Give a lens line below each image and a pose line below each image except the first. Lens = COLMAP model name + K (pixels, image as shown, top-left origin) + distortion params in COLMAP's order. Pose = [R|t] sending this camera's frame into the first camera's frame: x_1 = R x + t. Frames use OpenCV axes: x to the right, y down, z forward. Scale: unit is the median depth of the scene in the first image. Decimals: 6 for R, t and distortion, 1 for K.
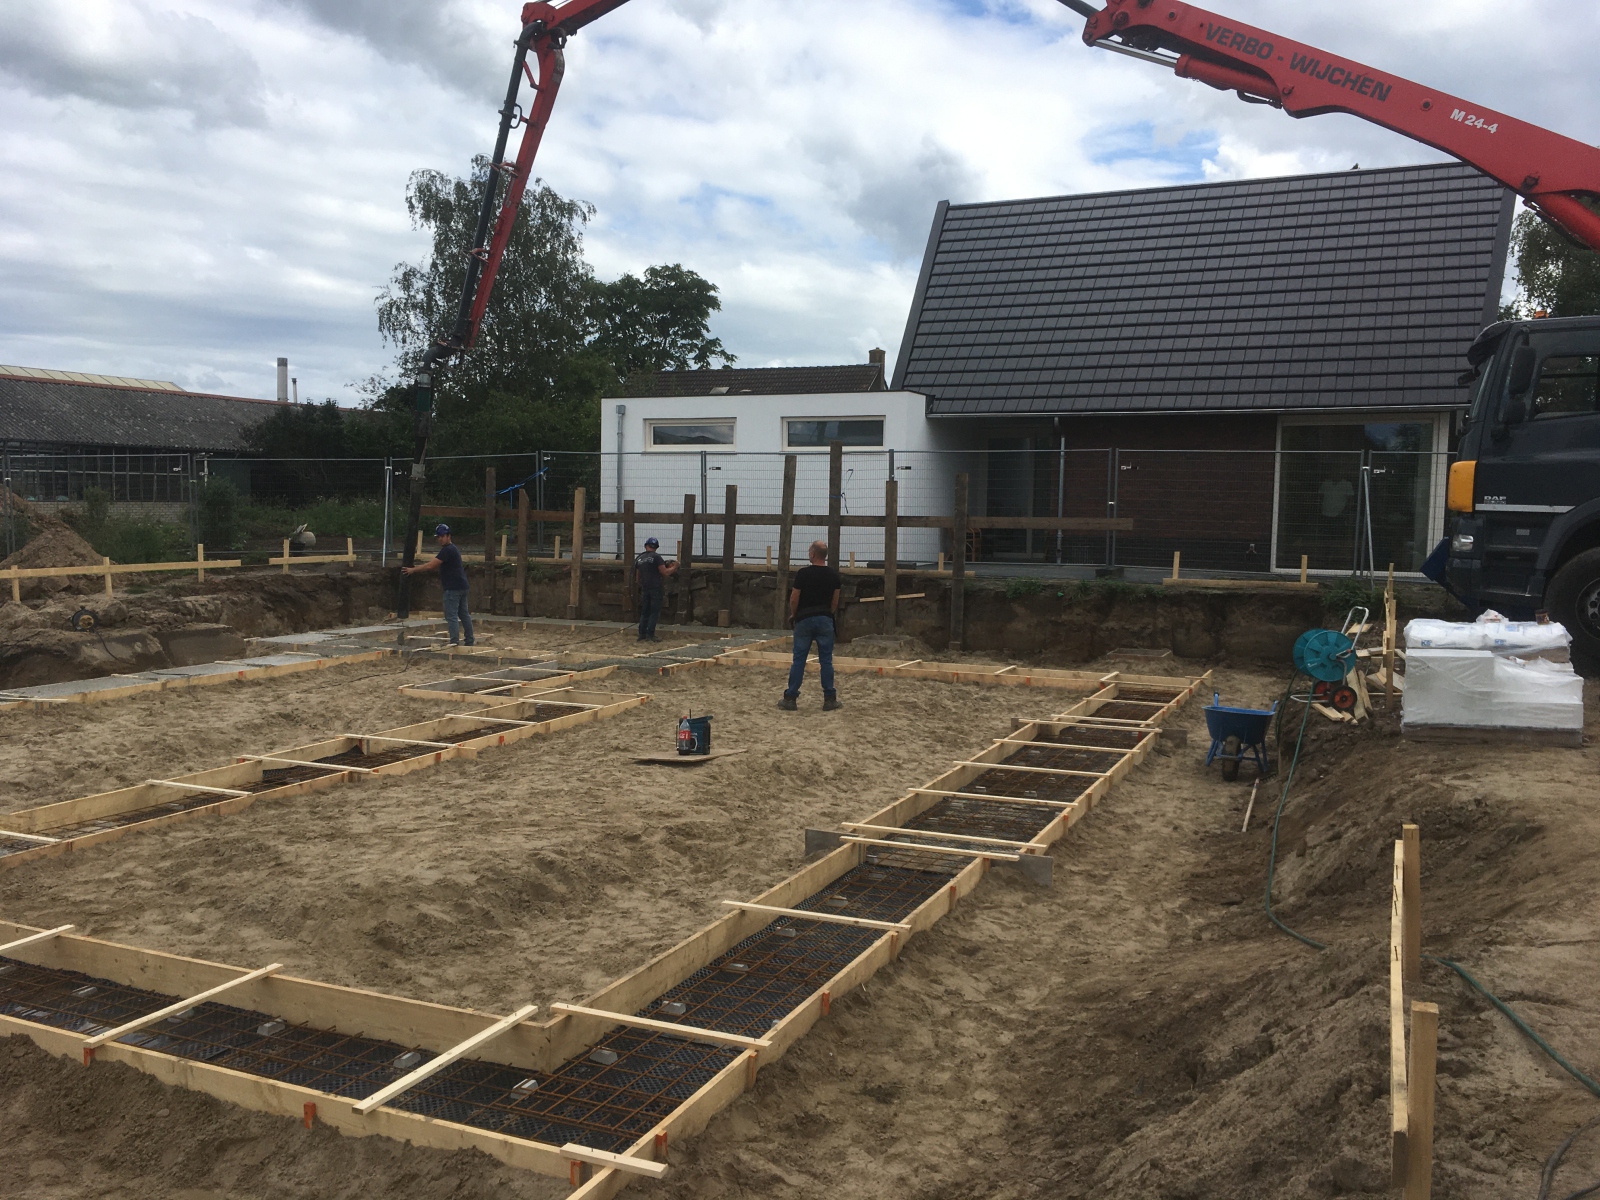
lens RADIAL K [[1350.3, 0, 800.0], [0, 1350.3, 600.0], [0, 0, 1]] dist [0.076536, -0.108195]
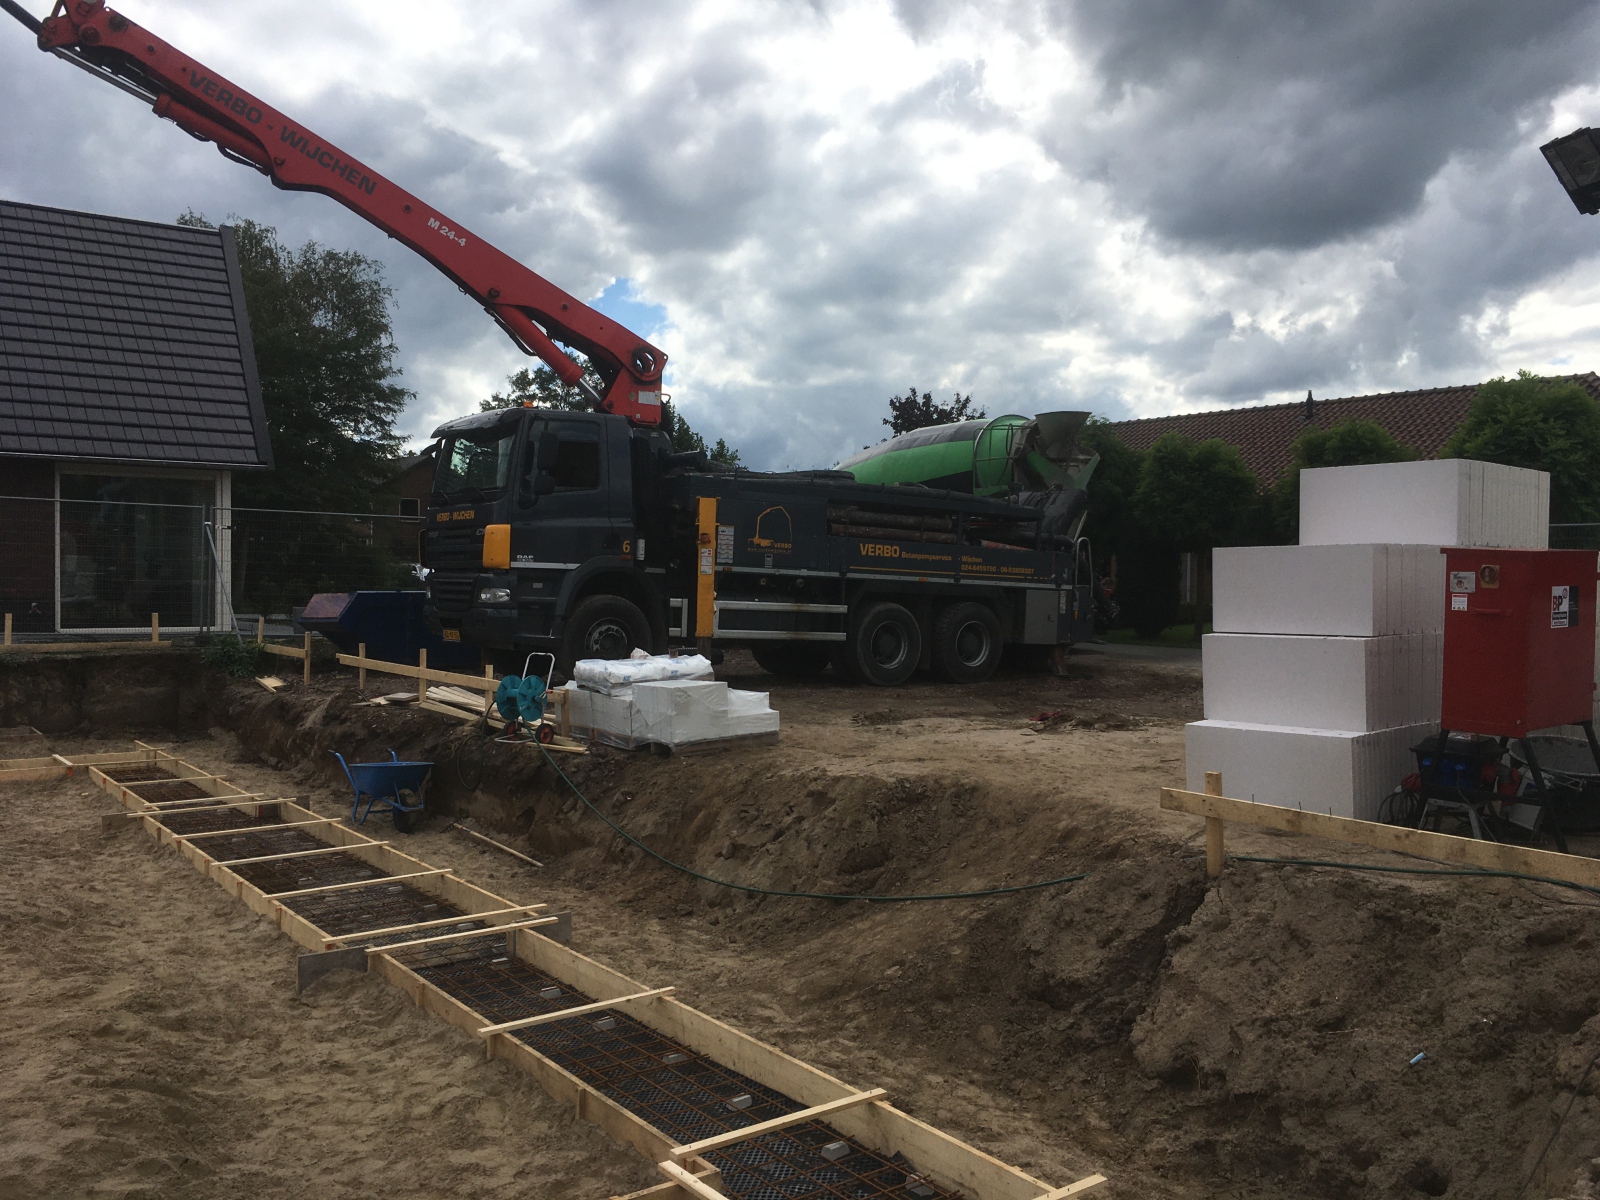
lens RADIAL K [[1335.6, 0, 800.0], [0, 1335.6, 600.0], [0, 0, 1]] dist [0.003580, -0.064945]
pose [[0.494474, -0.031030, 0.868638, -0.526692], [0.063110, 0.998007, -0.000274, -0.030063], [-0.866898, 0.054955, 0.495447, 0.298402]]
